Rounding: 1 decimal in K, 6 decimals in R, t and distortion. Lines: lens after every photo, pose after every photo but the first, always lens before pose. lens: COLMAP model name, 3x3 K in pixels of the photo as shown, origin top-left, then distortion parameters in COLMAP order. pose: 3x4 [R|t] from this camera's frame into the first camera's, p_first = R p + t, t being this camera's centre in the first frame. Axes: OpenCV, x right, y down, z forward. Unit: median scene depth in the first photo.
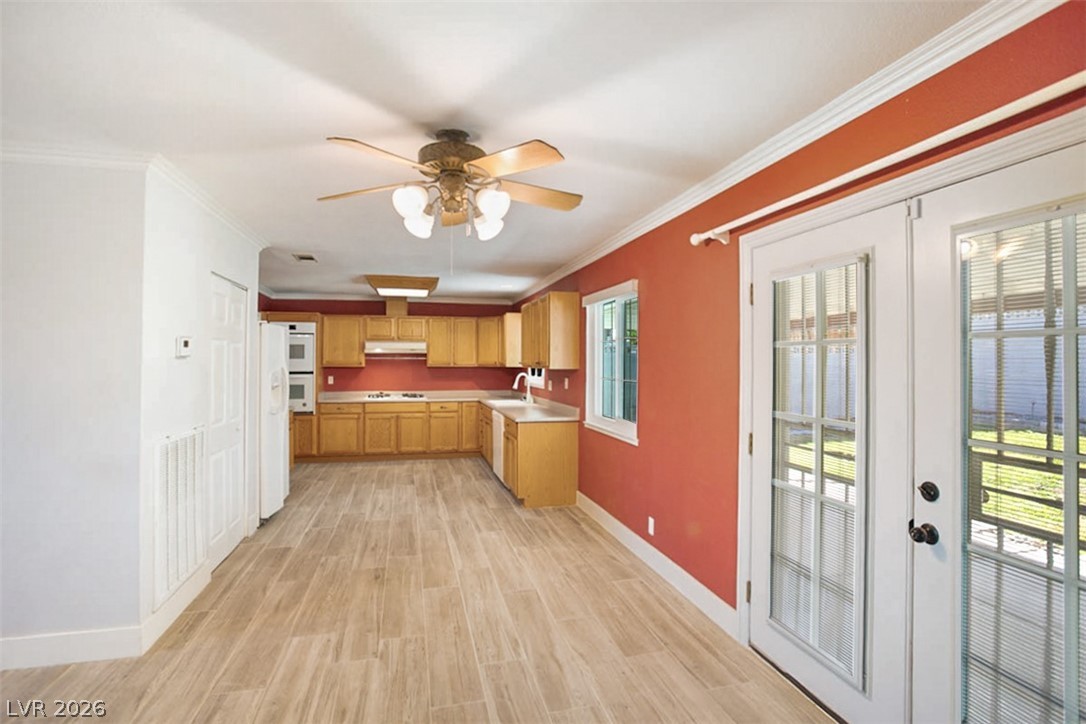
lens RADIAL K [[525.1, 0, 542.0], [0, 525.1, 360.8], [0, 0, 1]] dist [-0.045327, 0.012404]
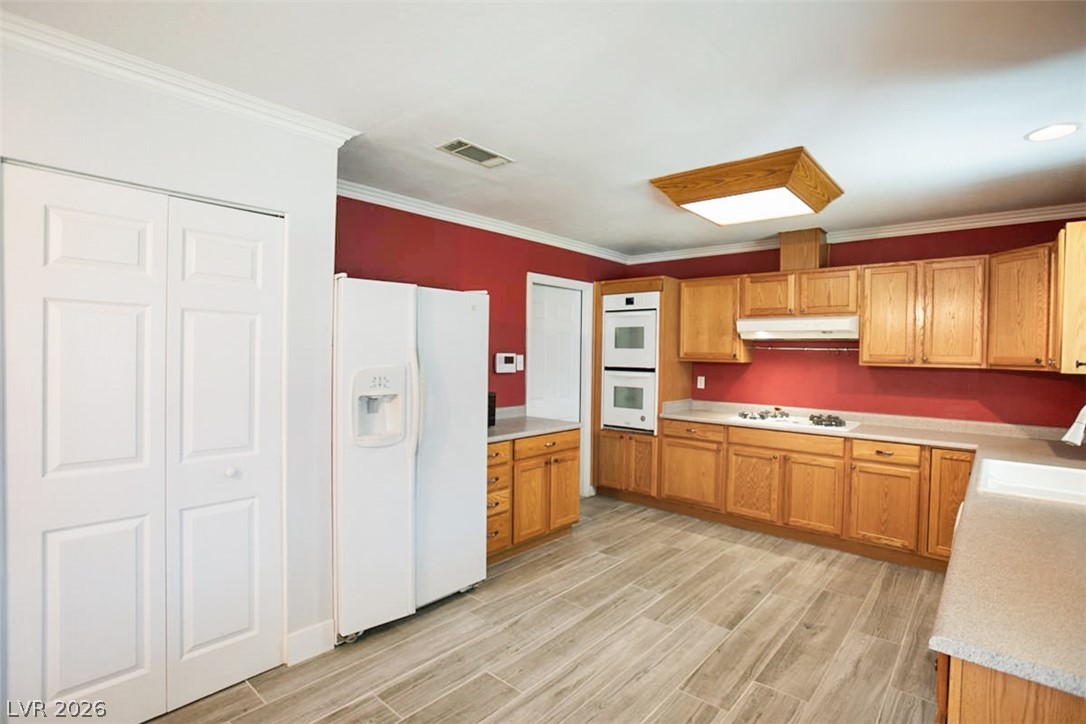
lens RADIAL K [[525.1, 0, 552.9], [0, 525.1, 365.7], [0, 0, 1]] dist [-0.045327, 0.012404]
pose [[0.571918, 0.027196, -0.819860, 0.019240], [-0.008772, 0.999596, 0.027039, 0.000809], [0.820264, -0.008273, 0.571926, 0.504083]]
